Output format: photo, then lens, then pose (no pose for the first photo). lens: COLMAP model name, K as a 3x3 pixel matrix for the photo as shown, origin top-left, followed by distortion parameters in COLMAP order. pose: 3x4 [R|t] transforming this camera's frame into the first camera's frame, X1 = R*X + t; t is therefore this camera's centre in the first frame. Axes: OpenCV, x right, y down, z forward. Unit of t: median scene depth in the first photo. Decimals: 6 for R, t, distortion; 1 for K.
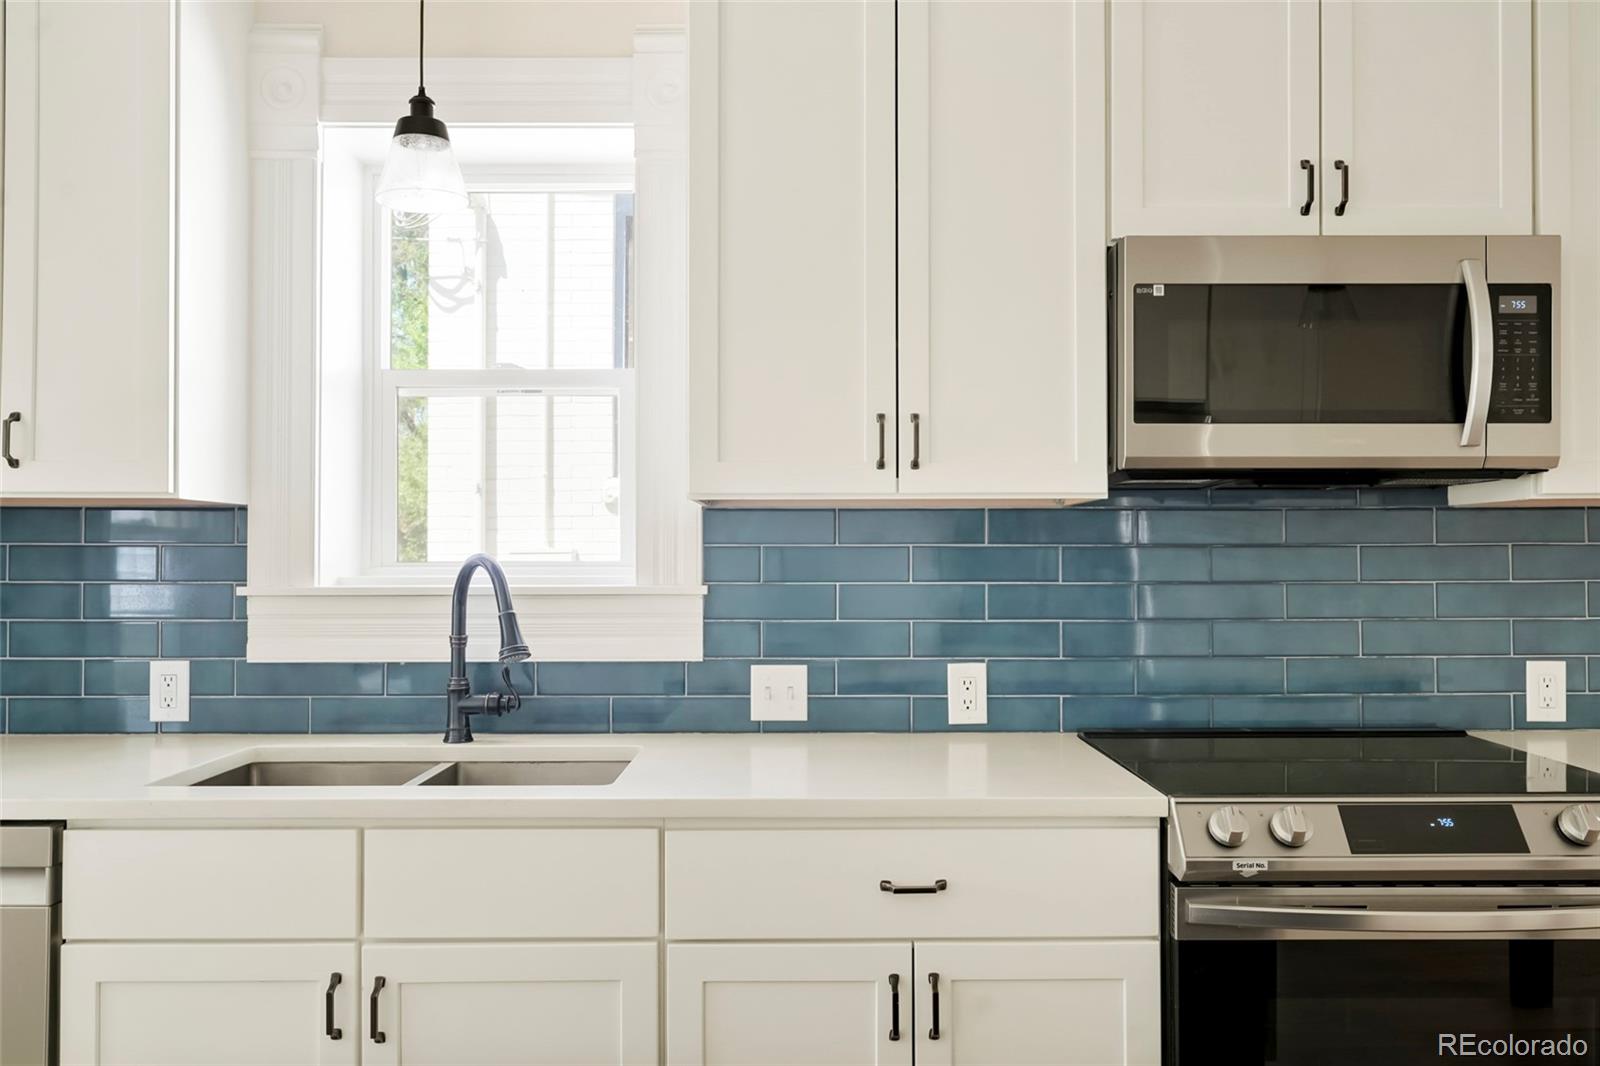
lens RADIAL K [[1185.8, 0, 800.9], [0, 1185.8, 535.8], [0, 0, 1]] dist [0.009357, -0.011787]
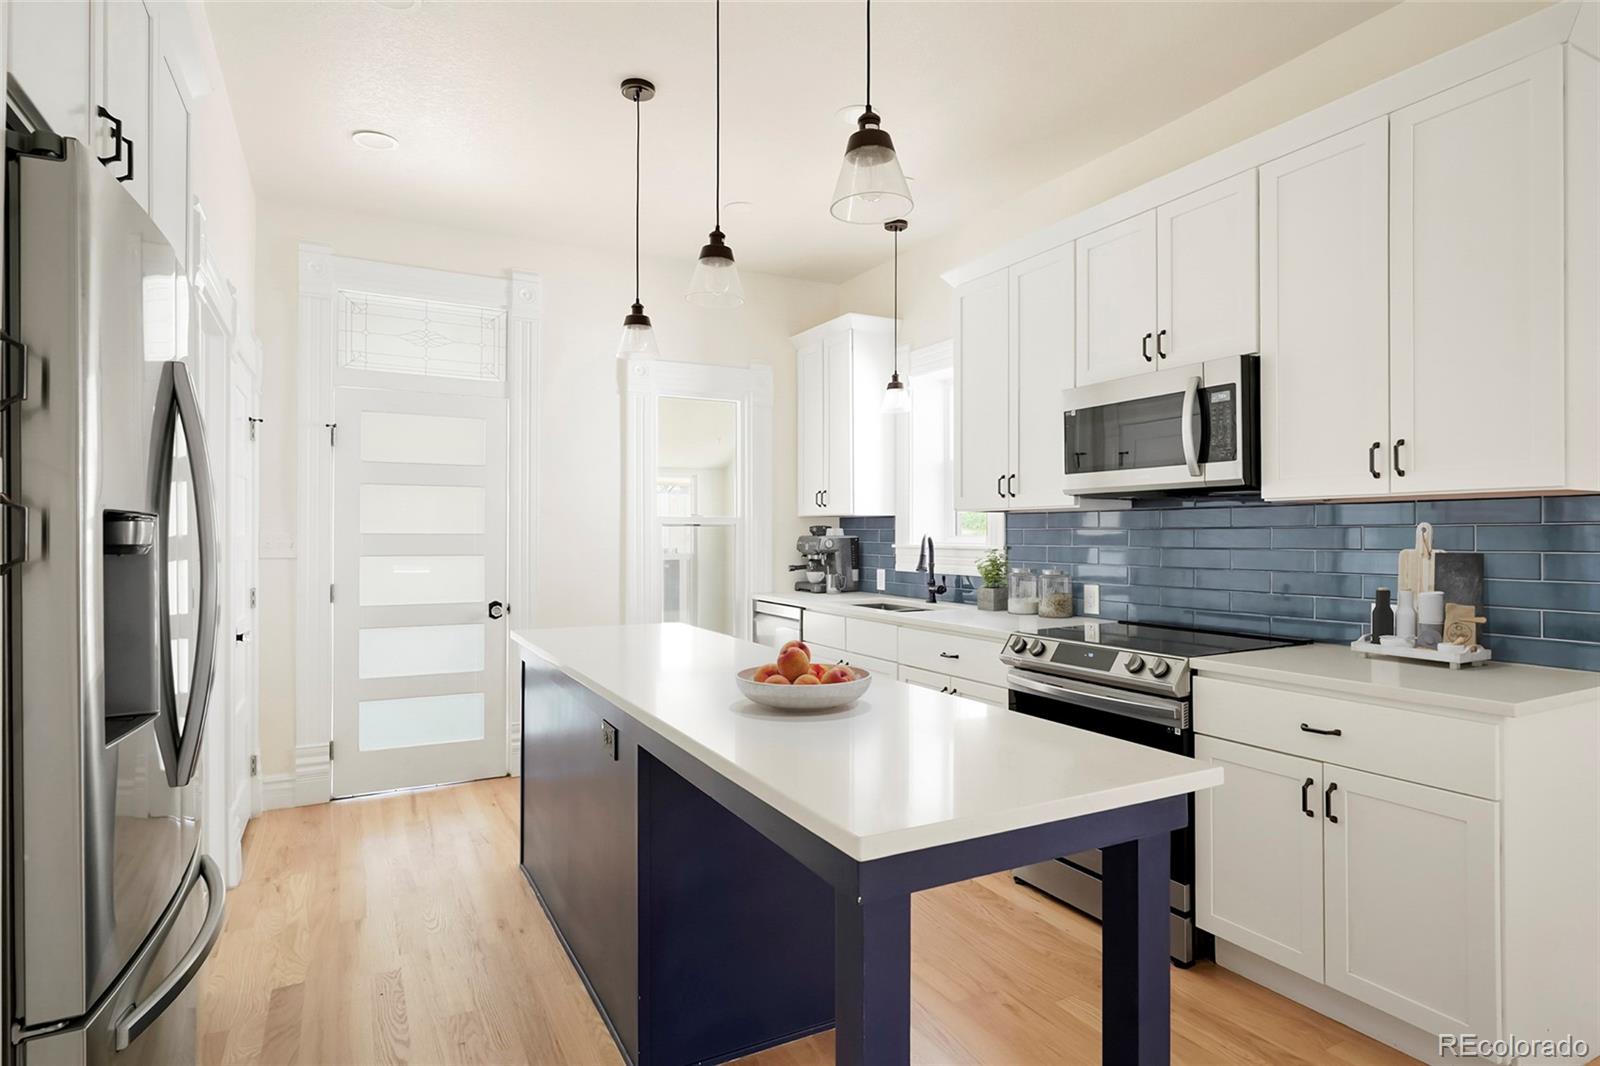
lens RADIAL K [[871.9, 0, 798.2], [0, 871.9, 531.3], [0, 0, 1]] dist [-0.018371, -0.000786]
pose [[0.457123, -0.002237, -0.889400, 1.336383], [0.022897, 0.999695, 0.009254, -0.013387], [0.889109, -0.024595, 0.457035, -0.171485]]
